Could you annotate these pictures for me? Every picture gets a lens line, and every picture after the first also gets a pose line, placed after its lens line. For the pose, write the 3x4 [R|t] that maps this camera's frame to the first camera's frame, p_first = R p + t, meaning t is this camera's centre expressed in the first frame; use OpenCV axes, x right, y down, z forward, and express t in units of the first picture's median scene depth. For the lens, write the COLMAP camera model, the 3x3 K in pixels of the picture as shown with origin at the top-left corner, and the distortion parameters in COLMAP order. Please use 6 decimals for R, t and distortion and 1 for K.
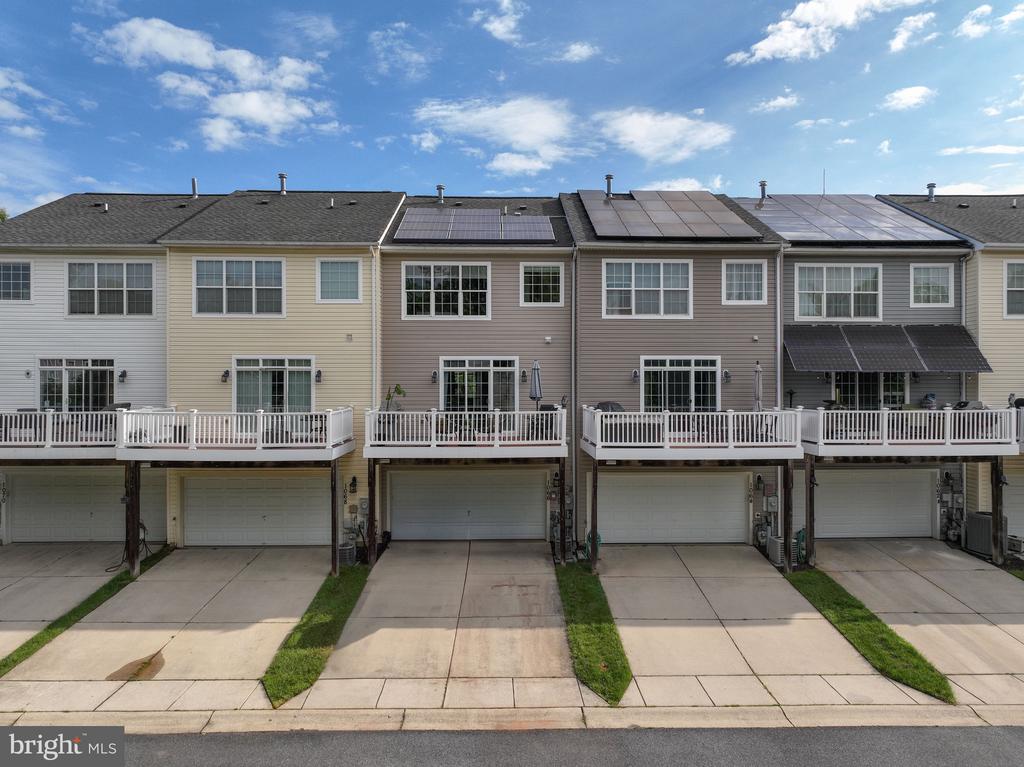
lens RADIAL K [[719.3, 0, 516.5], [0, 719.3, 385.5], [0, 0, 1]] dist [0.005335, 0.015302]
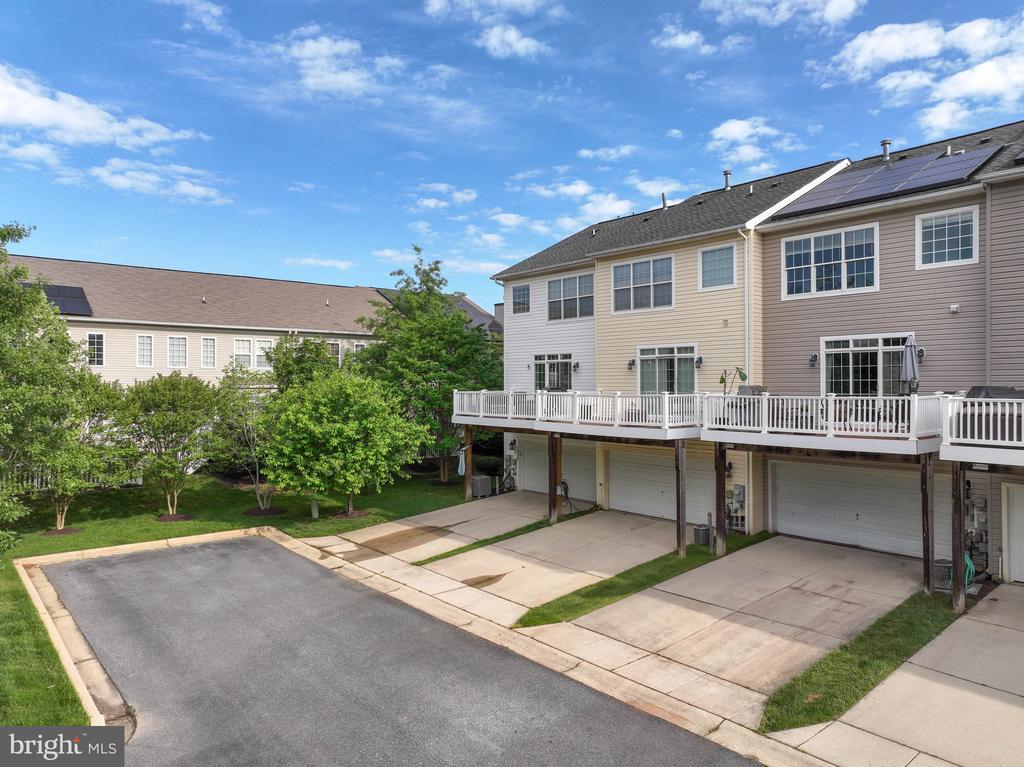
lens RADIAL K [[719.3, 0, 516.5], [0, 719.3, 382.3], [0, 0, 1]] dist [0.005335, 0.015302]
pose [[0.622406, -0.005215, -0.782677, 0.375263], [0.001519, 0.999984, -0.005455, 0.021191], [0.782693, 0.002207, 0.622404, 0.145558]]
